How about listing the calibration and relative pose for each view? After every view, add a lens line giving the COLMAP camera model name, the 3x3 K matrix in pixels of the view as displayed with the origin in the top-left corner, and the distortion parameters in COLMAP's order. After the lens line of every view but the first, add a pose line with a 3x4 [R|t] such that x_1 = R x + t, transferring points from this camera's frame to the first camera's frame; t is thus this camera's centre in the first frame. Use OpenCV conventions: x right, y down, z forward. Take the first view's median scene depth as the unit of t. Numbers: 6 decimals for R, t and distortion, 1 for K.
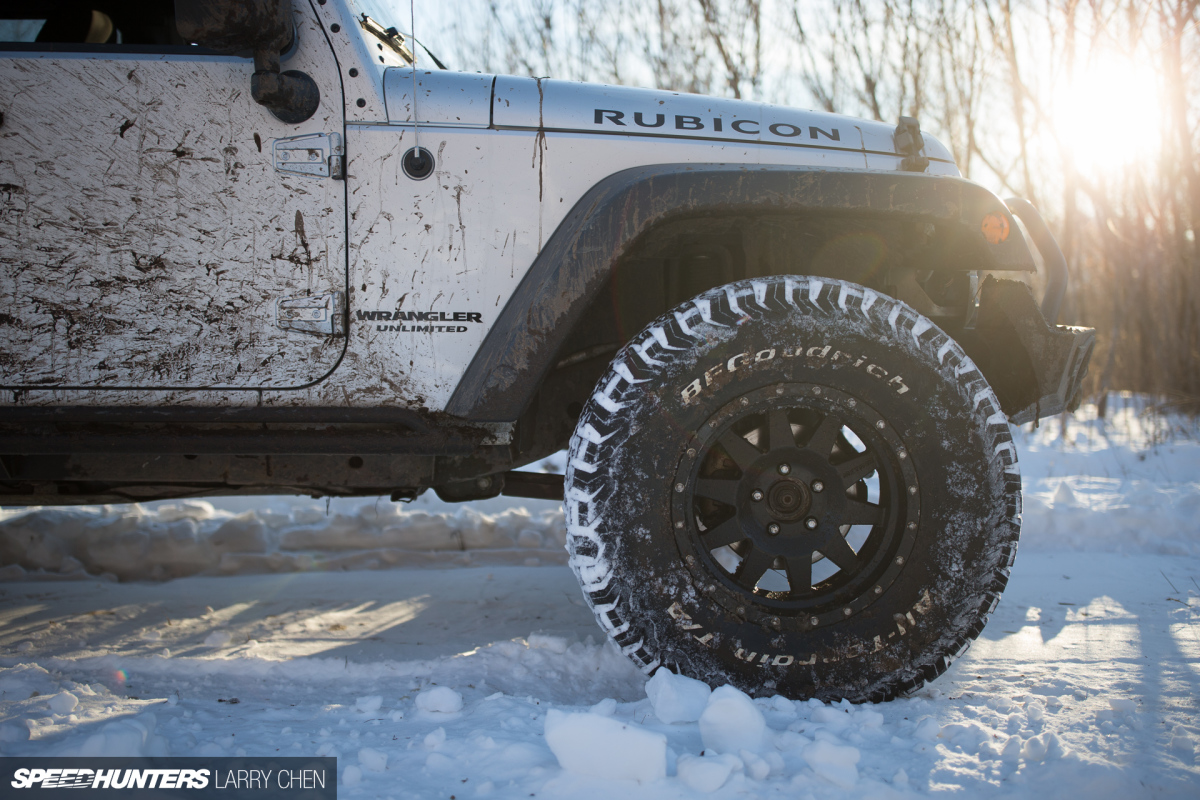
lens RADIAL K [[1145.0, 0, 602.9], [0, 1145.0, 396.6], [0, 0, 1]] dist [0.019279, 0.000000]
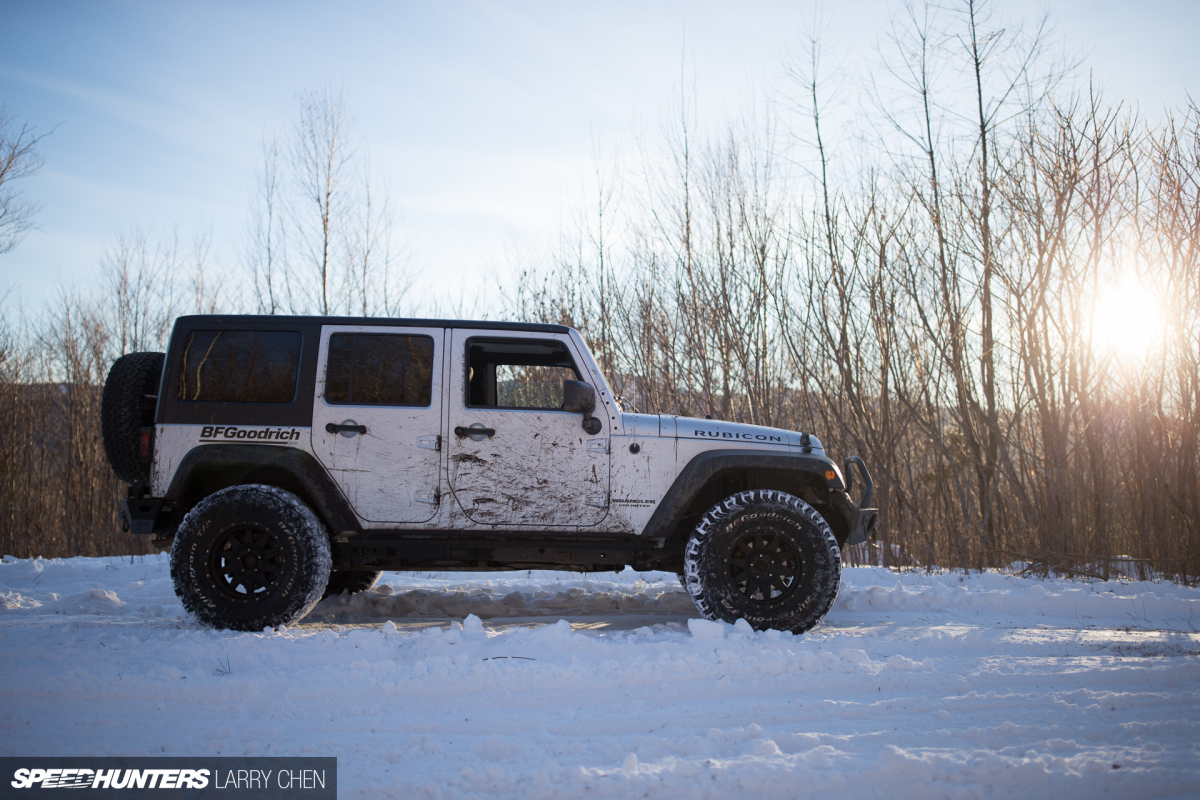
lens RADIAL K [[1145.0, 0, 599.7], [0, 1145.0, 399.8], [0, 0, 1]] dist [0.019279, 0.000000]
pose [[0.999808, 0.012525, -0.015061, -0.208930], [-0.014679, 0.988170, -0.152660, 0.120640], [0.012971, 0.152851, 0.988164, -1.909235]]
